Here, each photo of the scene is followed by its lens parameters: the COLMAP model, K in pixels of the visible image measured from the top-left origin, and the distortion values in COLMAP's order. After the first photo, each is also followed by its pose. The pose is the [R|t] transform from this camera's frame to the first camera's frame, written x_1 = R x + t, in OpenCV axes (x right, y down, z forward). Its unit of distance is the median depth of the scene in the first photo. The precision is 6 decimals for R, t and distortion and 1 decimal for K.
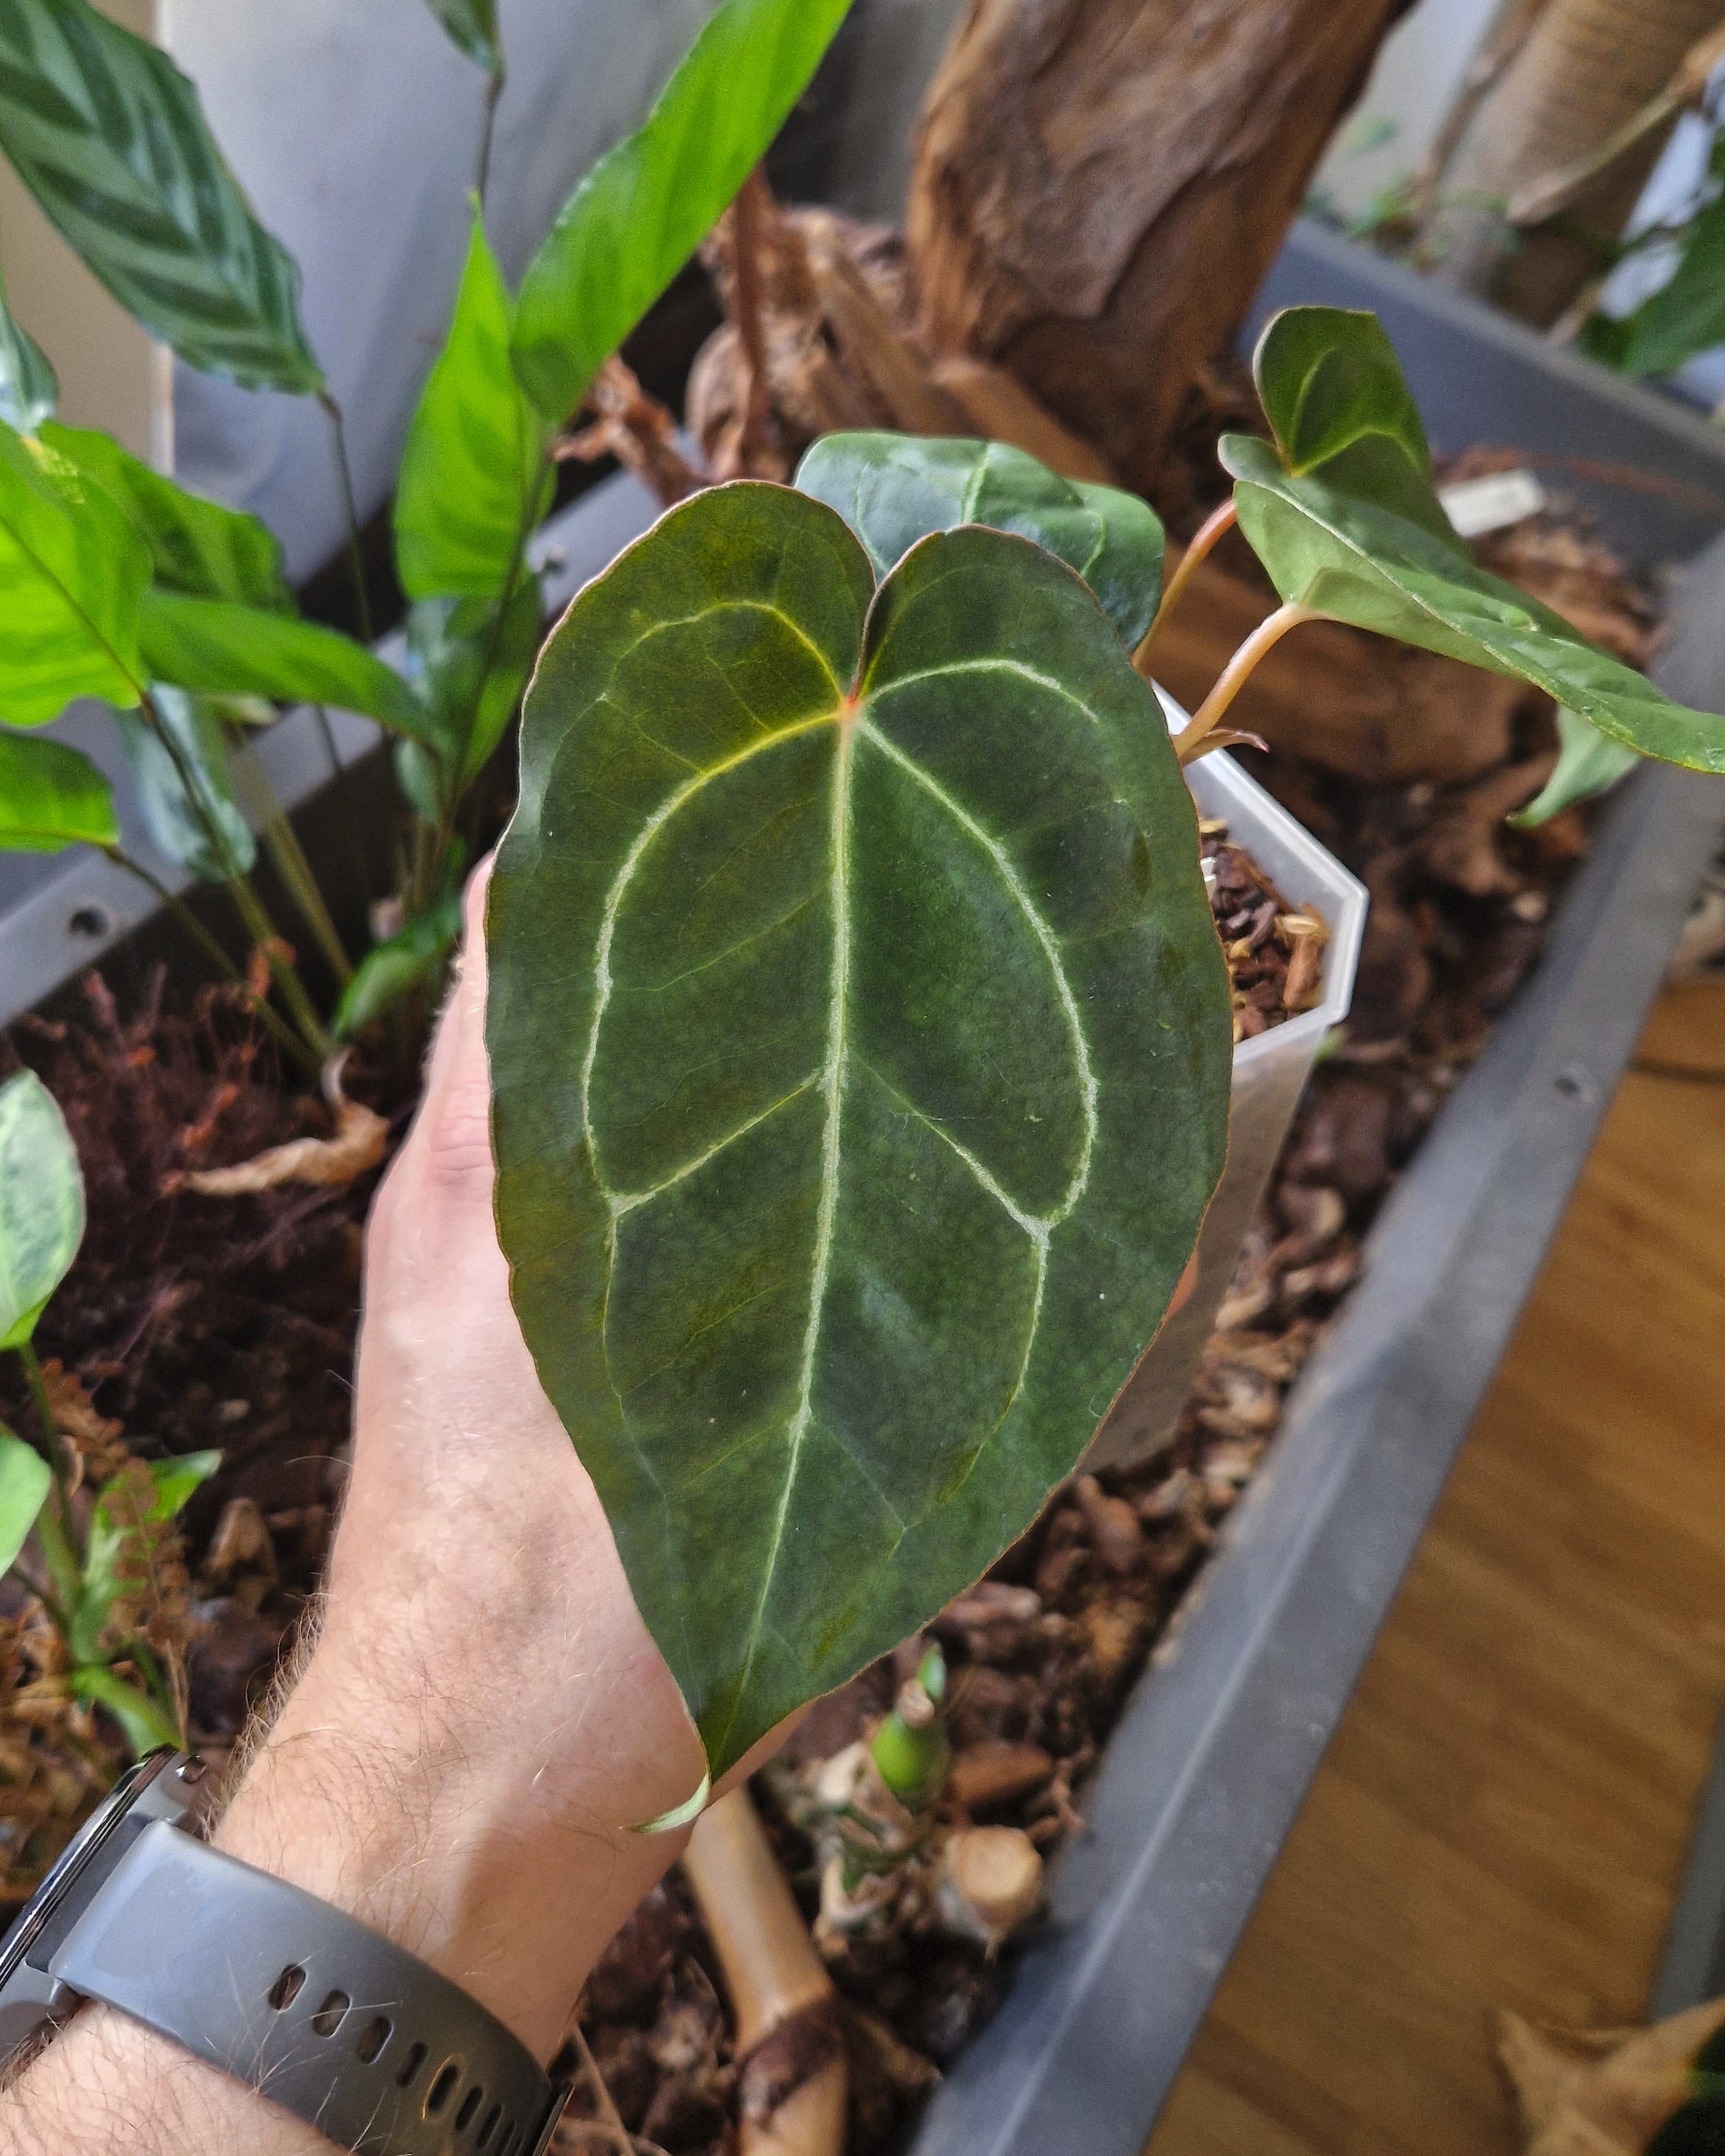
lens RADIAL K [[2113.4, 0, 863.3], [0, 2113.4, 1041.1], [0, 0, 1]] dist [0.055477, -0.100544]
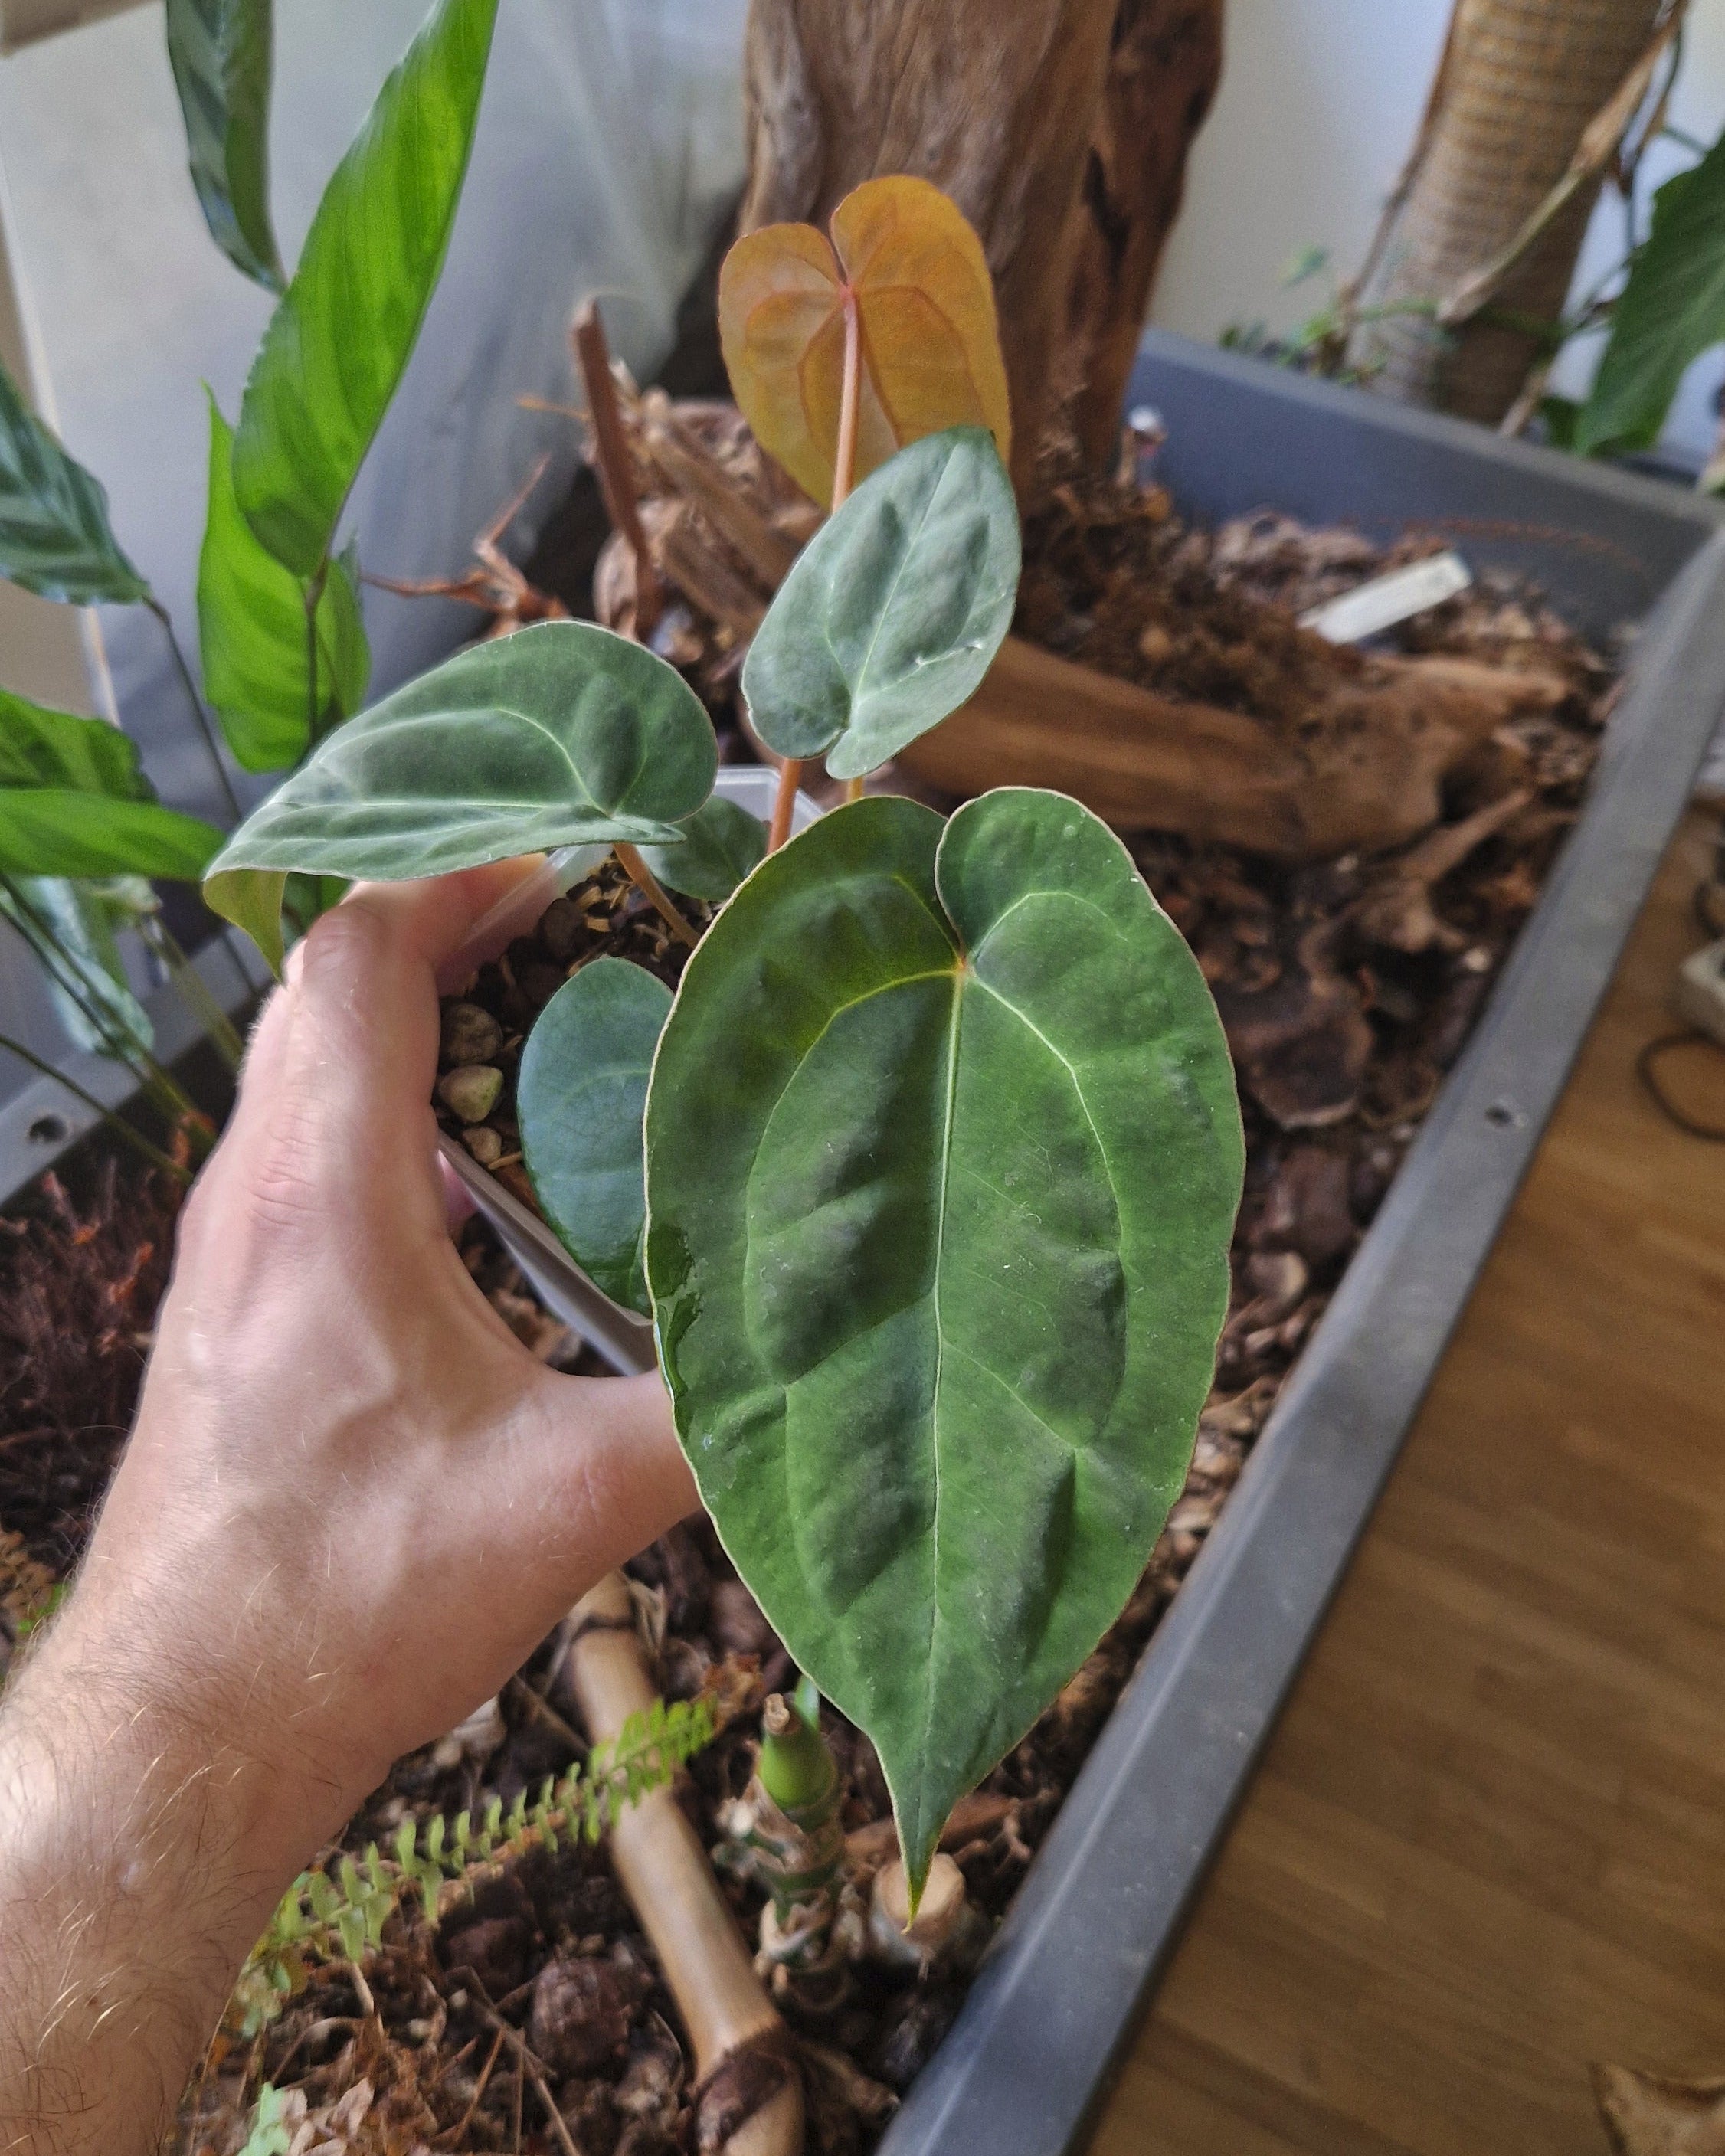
lens RADIAL K [[2098.9, 0, 859.8], [0, 2098.9, 1171.4], [0, 0, 1]] dist [0.057727, -0.094052]
pose [[0.988487, -0.128809, -0.079389, 0.136734], [0.125225, 0.990937, -0.048603, 0.074860], [0.084930, 0.038102, 0.995658, -0.036729]]
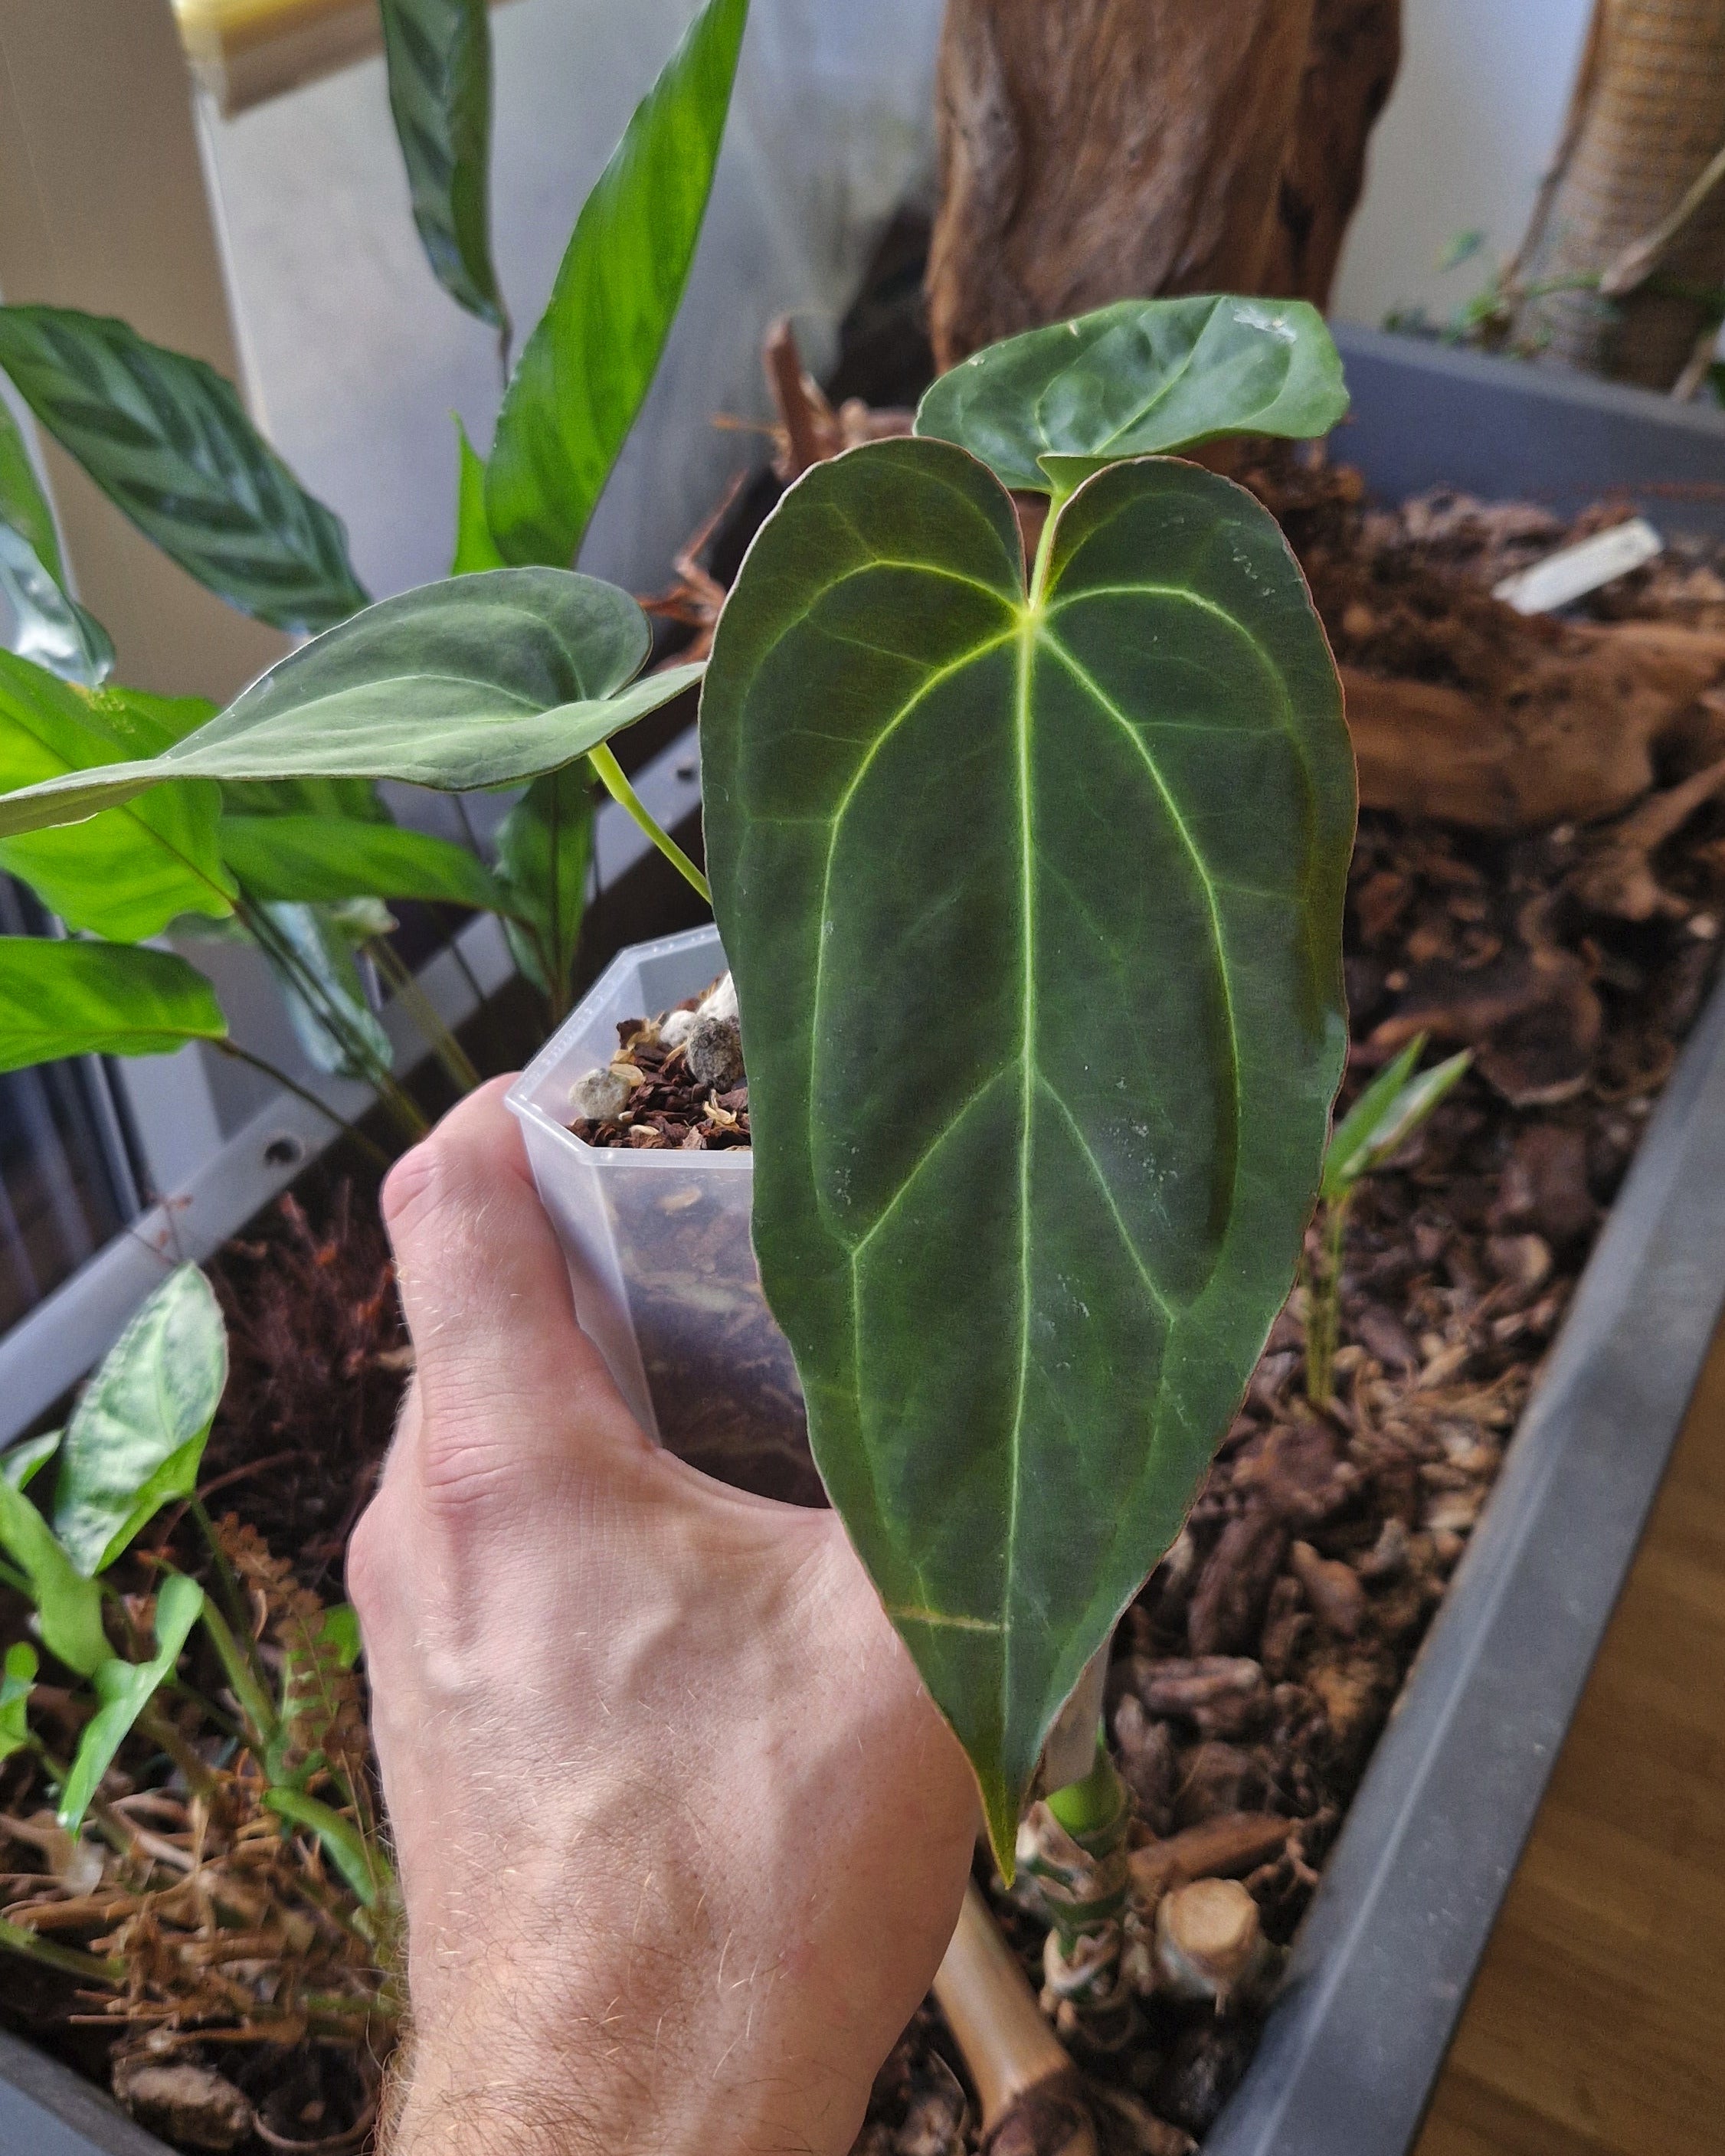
lens RADIAL K [[2100.9, 0, 883.7], [0, 2100.9, 1036.3], [0, 0, 1]] dist [0.059801, -0.102985]
pose [[0.976320, -0.171444, -0.131935, 0.096939], [0.155897, 0.980412, -0.120370, 0.069769], [0.149987, 0.096951, 0.983923, -0.026381]]
